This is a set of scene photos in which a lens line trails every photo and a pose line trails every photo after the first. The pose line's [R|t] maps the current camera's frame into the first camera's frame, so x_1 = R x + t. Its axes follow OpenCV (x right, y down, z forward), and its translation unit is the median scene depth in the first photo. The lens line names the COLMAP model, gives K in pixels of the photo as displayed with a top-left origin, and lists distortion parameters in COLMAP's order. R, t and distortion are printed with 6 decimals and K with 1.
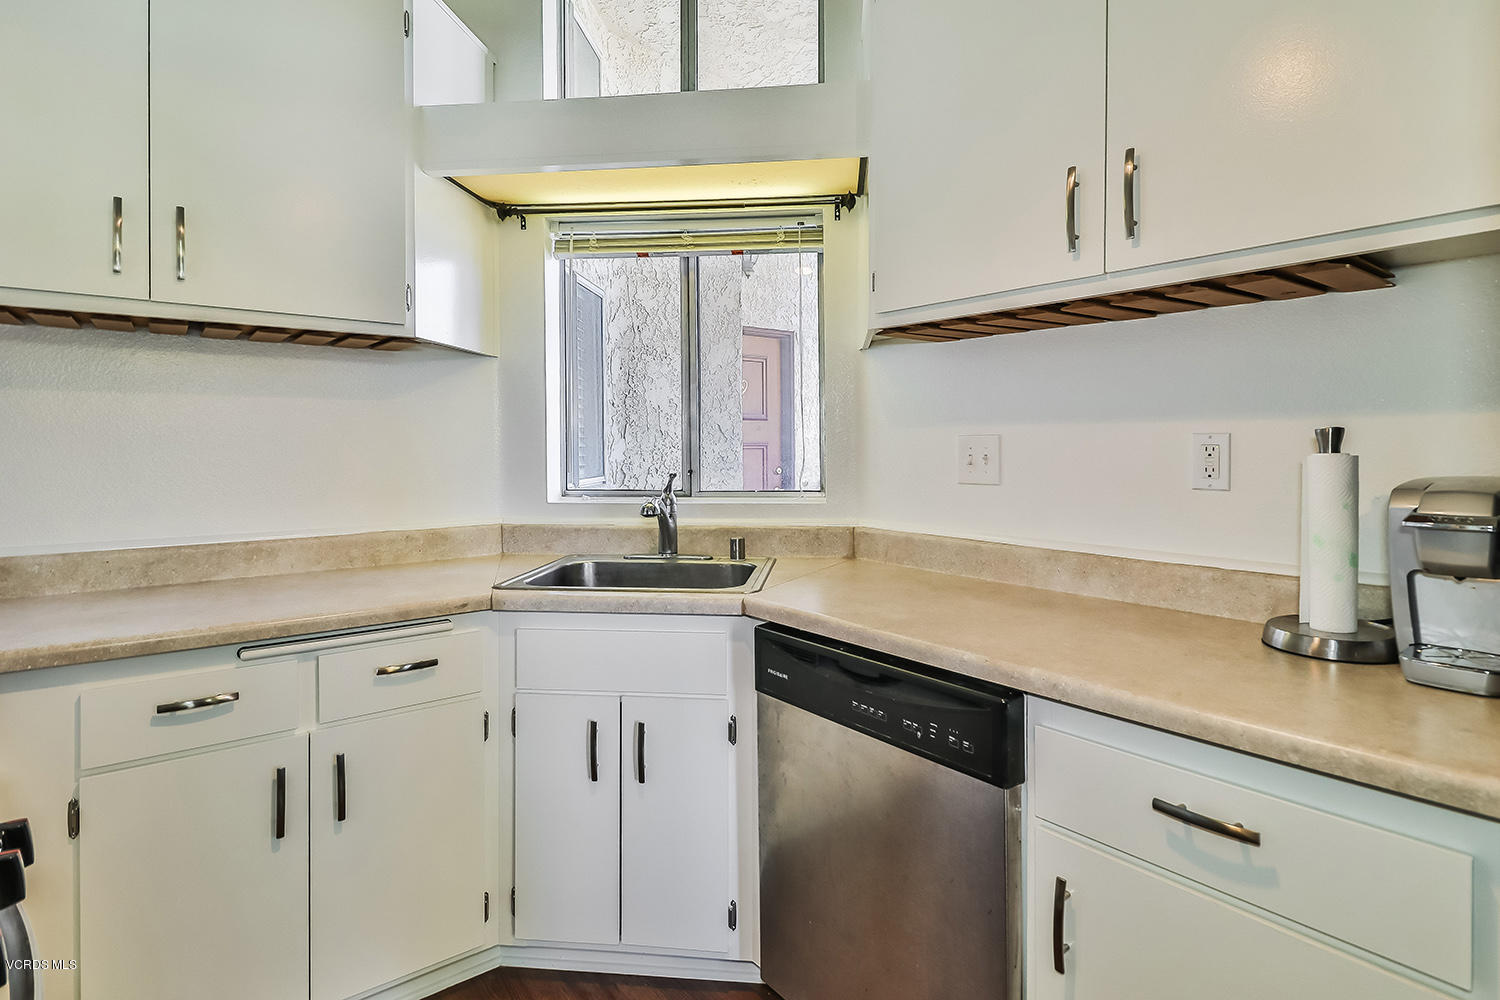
lens RADIAL K [[770.9, 0, 745.7], [0, 770.9, 448.3], [0, 0, 1]] dist [0.007377, -0.009049]
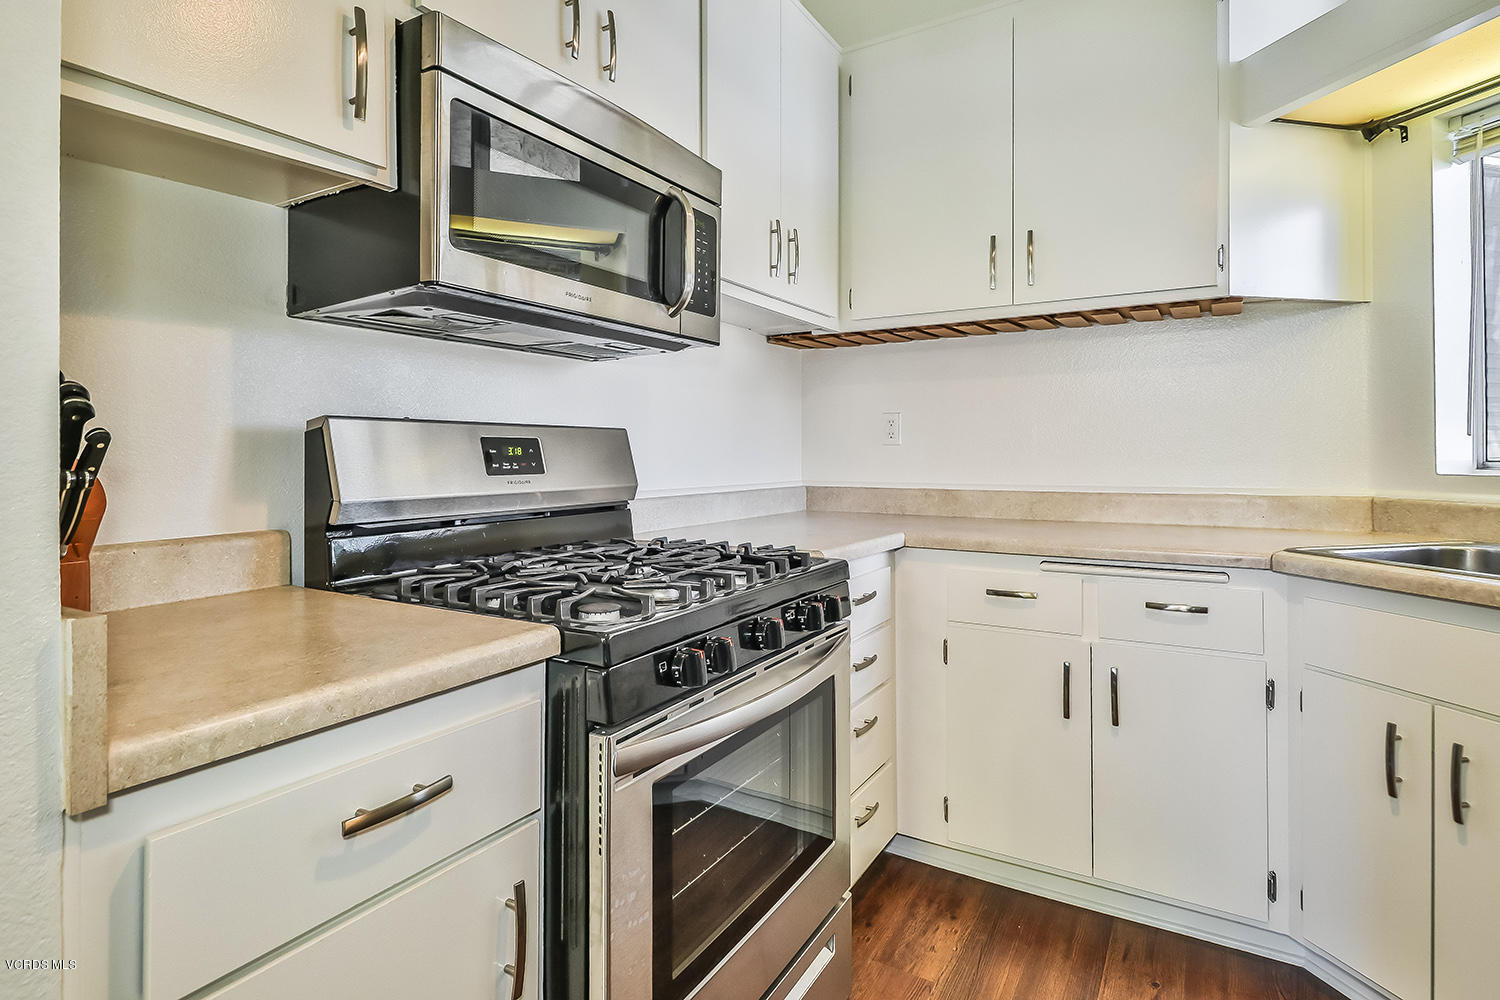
lens RADIAL K [[770.9, 0, 748.3], [0, 770.9, 447.6], [0, 0, 1]] dist [0.007377, -0.009049]
pose [[0.354339, -0.002343, -0.935114, 0.266550], [0.001705, 0.999997, -0.001859, 0.049557], [0.935115, -0.000936, 0.354342, 0.058958]]
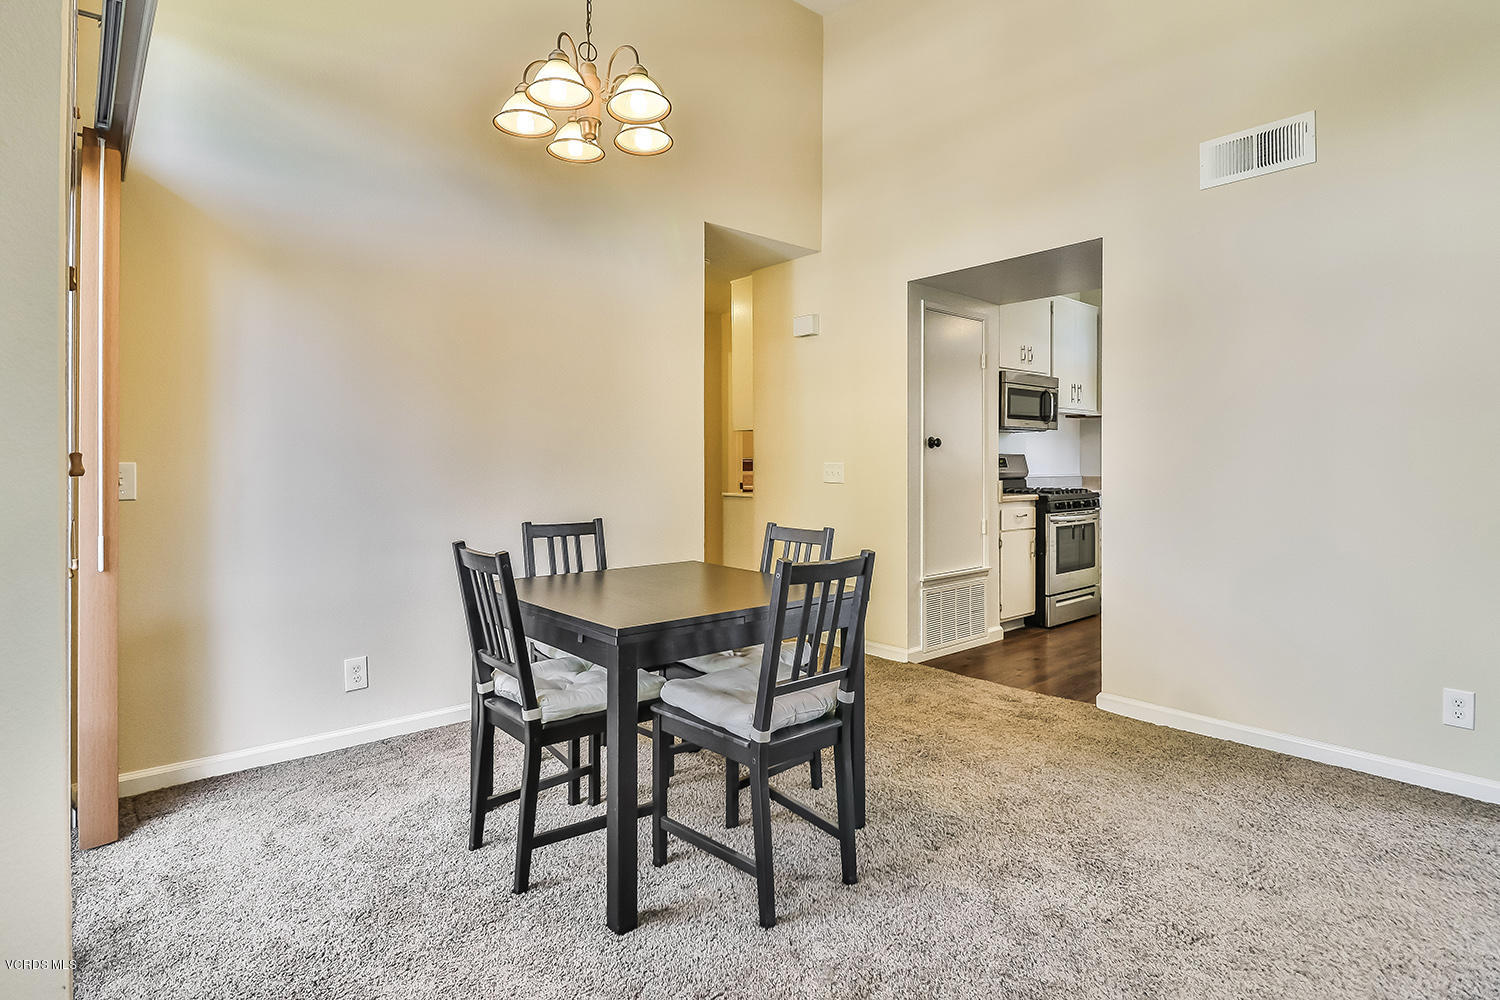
lens RADIAL K [[770.9, 0, 726.6], [0, 770.9, 460.9], [0, 0, 1]] dist [0.007377, -0.009049]
pose [[0.030945, 0.002293, -0.999518, 2.329141], [-0.006368, 0.999978, 0.002097, 0.050958], [0.999501, 0.006300, 0.030959, -1.007868]]
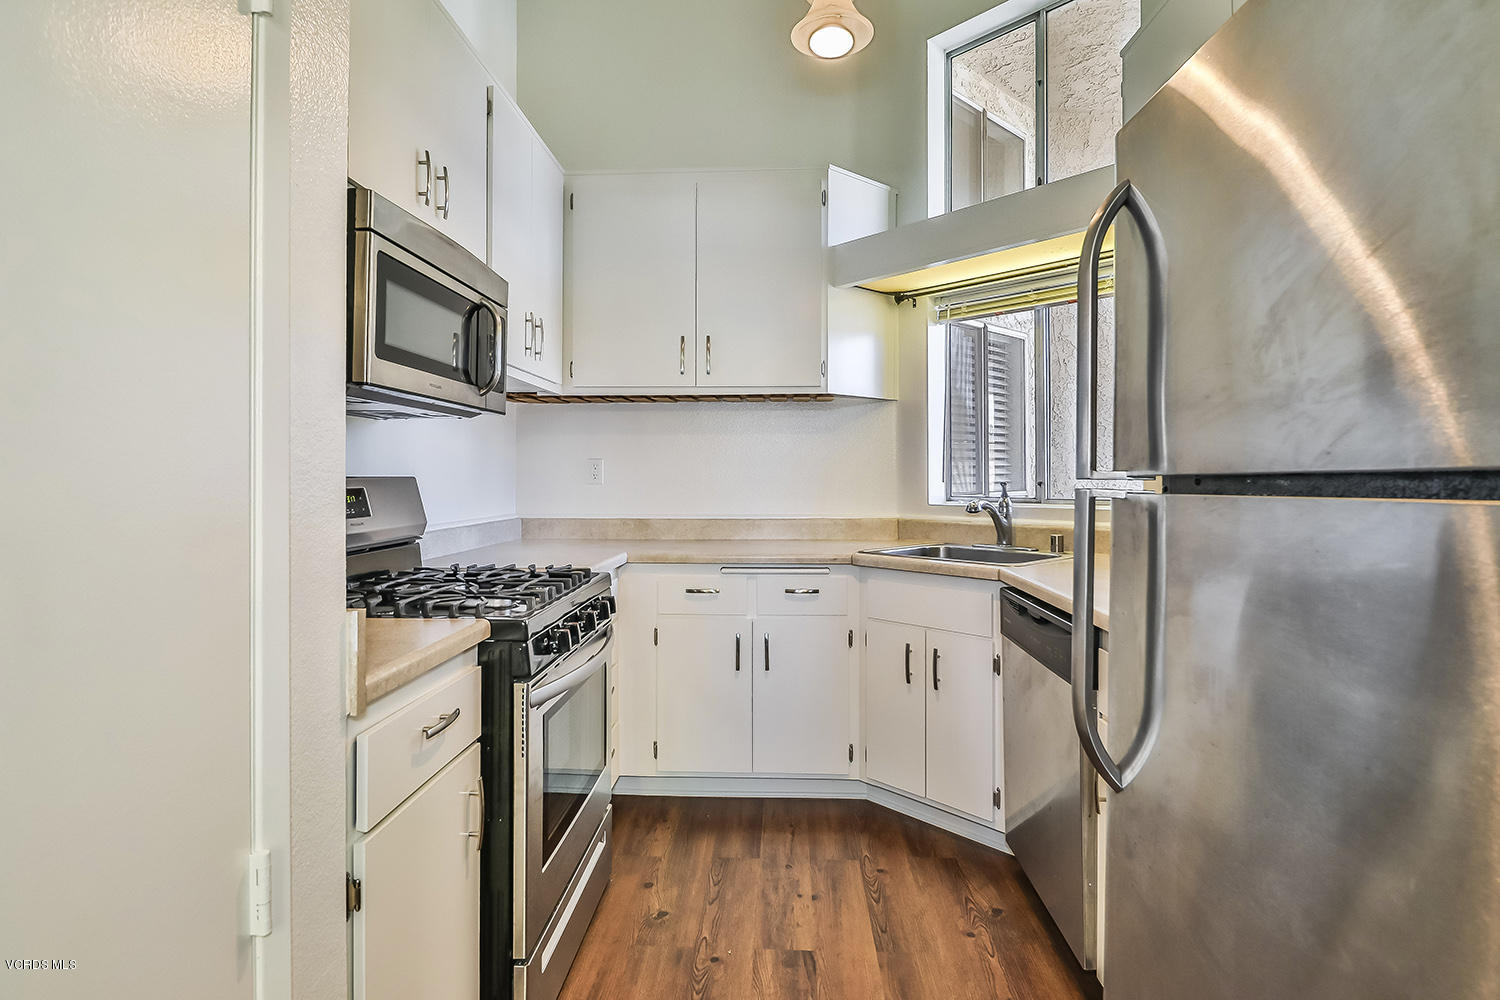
lens RADIAL K [[770.9, 0, 738.7], [0, 770.9, 463.3], [0, 0, 1]] dist [0.007377, -0.009049]
pose [[0.747112, -0.006211, -0.664669, 0.455964], [-0.002635, 0.999921, -0.012305, 0.017413], [0.664693, 0.010945, 0.747036, -0.282973]]
